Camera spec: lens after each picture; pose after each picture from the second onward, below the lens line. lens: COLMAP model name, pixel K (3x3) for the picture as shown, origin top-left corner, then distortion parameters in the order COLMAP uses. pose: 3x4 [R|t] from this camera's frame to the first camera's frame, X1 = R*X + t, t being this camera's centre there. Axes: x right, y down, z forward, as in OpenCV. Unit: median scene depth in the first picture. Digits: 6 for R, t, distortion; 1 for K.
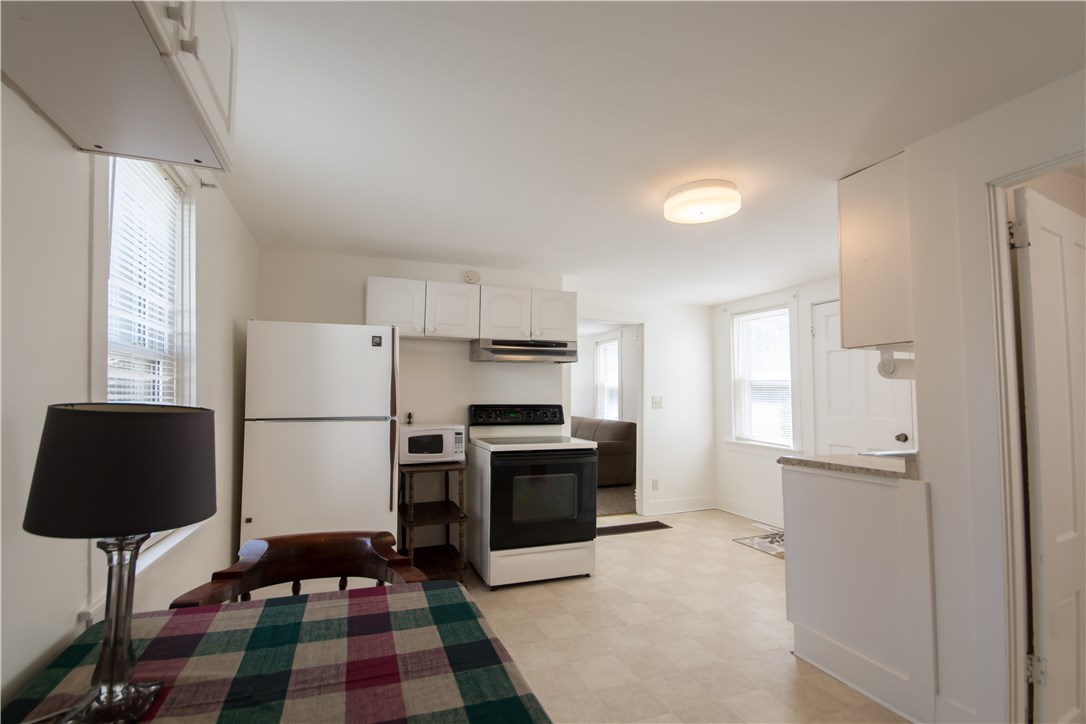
lens RADIAL K [[486.3, 0, 533.3], [0, 486.3, 372.9], [0, 0, 1]] dist [0.003467, -0.008815]
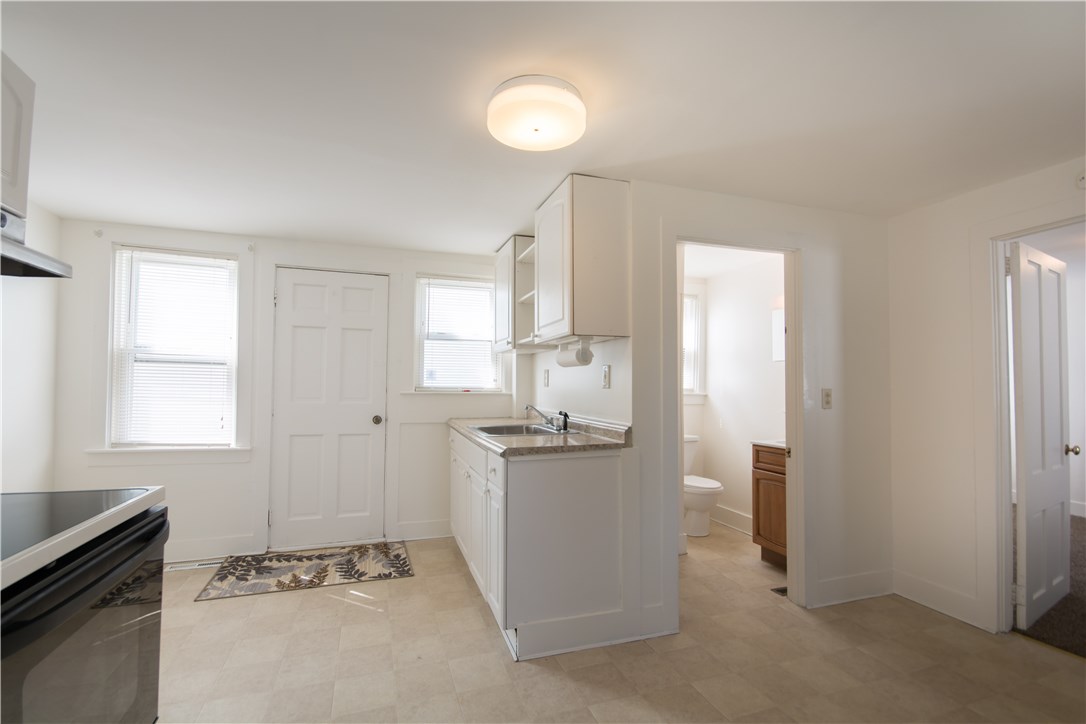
lens RADIAL K [[479.7, 0, 529.7], [0, 479.7, 373.7], [0, 0, 1]] dist [-0.001352, -0.000099]
pose [[0.042820, 0.019006, 0.998902, -0.265265], [-0.056142, 0.998285, -0.016588, 0.037536], [-0.997504, -0.055370, 0.043814, 0.691383]]
